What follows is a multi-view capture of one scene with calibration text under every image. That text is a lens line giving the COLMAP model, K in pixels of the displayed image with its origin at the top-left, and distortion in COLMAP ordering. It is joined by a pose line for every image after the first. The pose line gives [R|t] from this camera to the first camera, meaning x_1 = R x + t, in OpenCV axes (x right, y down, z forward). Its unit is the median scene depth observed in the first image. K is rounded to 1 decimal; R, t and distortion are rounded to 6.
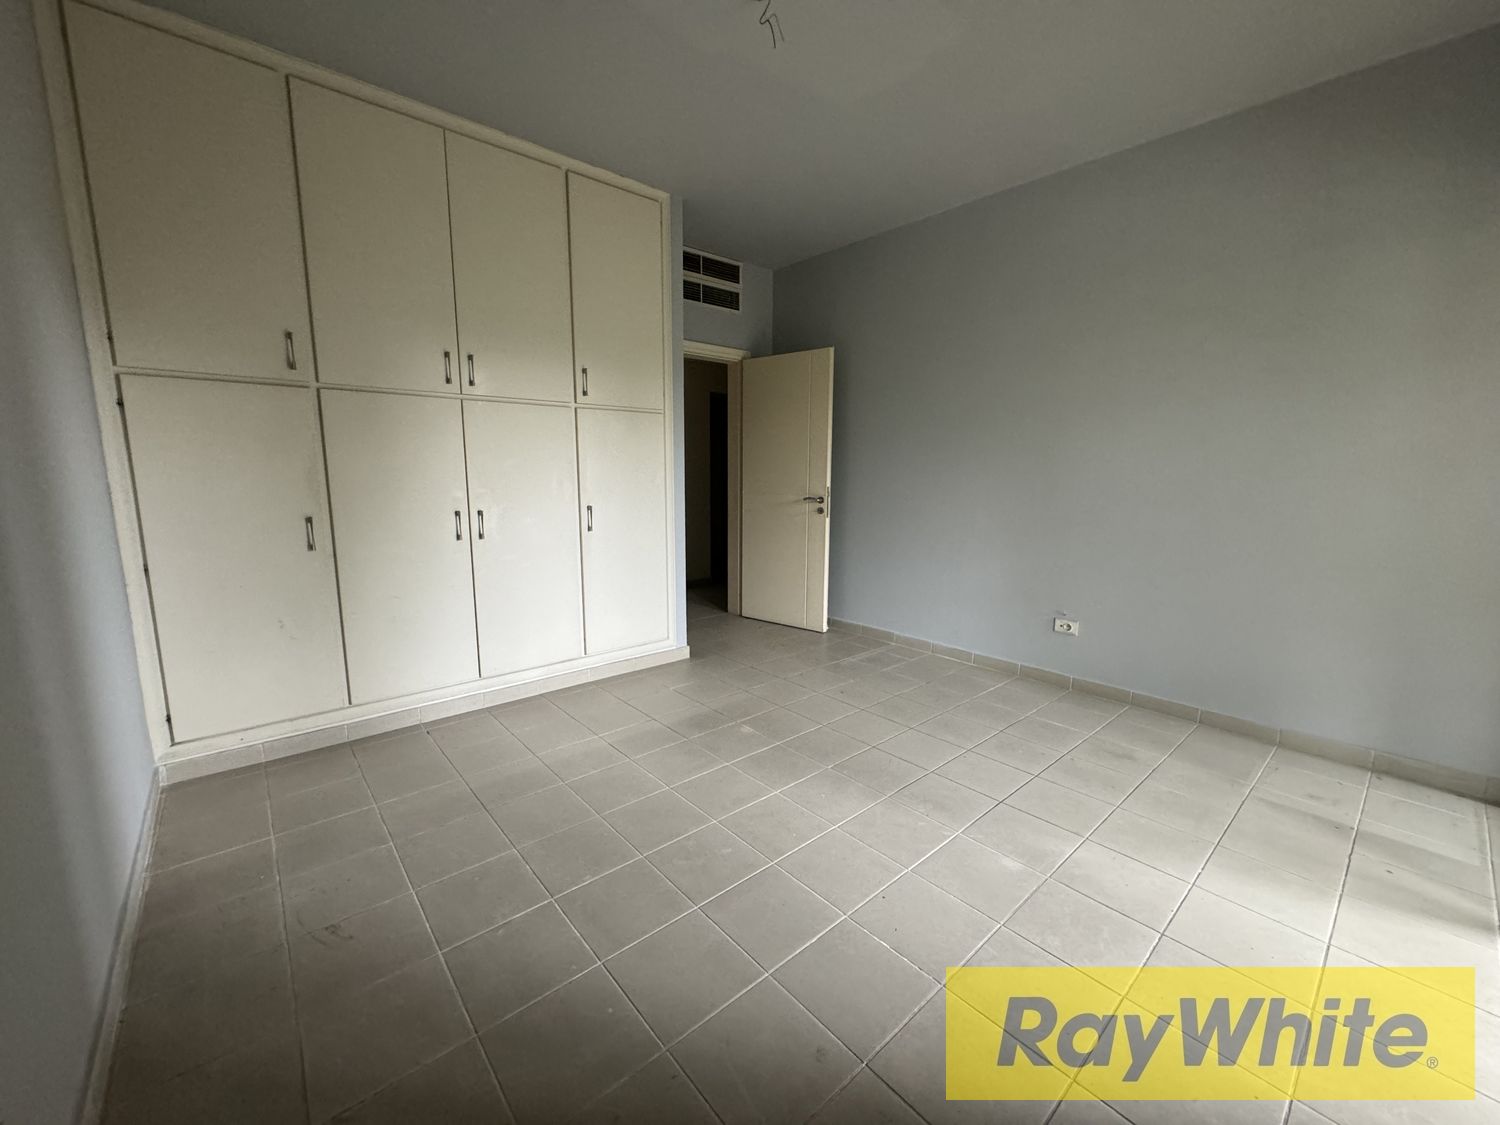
lens RADIAL K [[593.9, 0, 741.4], [0, 593.9, 563.6], [0, 0, 1]] dist [-0.004501, 0.001276]
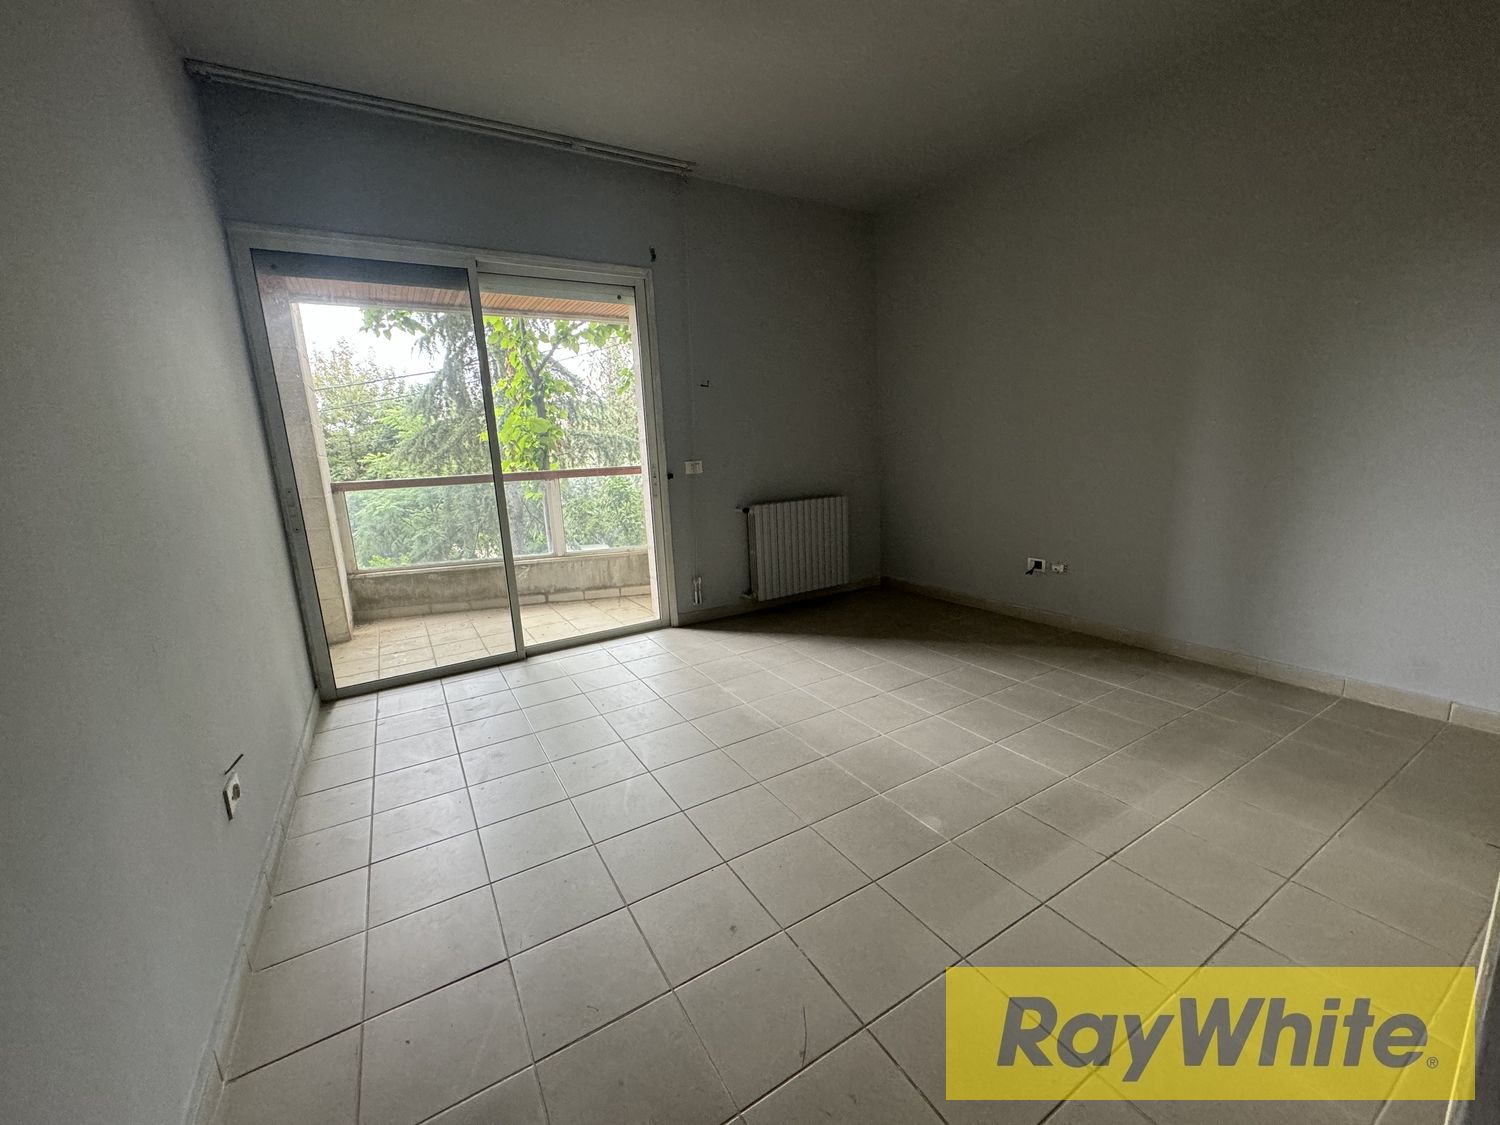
lens RADIAL K [[593.9, 0, 741.9], [0, 593.9, 557.6], [0, 0, 1]] dist [-0.004501, 0.001276]
pose [[-0.985017, 0.011838, 0.172052, 0.112241], [0.071644, 0.935571, 0.345795, -0.270579], [-0.156874, 0.352940, -0.922401, 1.755337]]
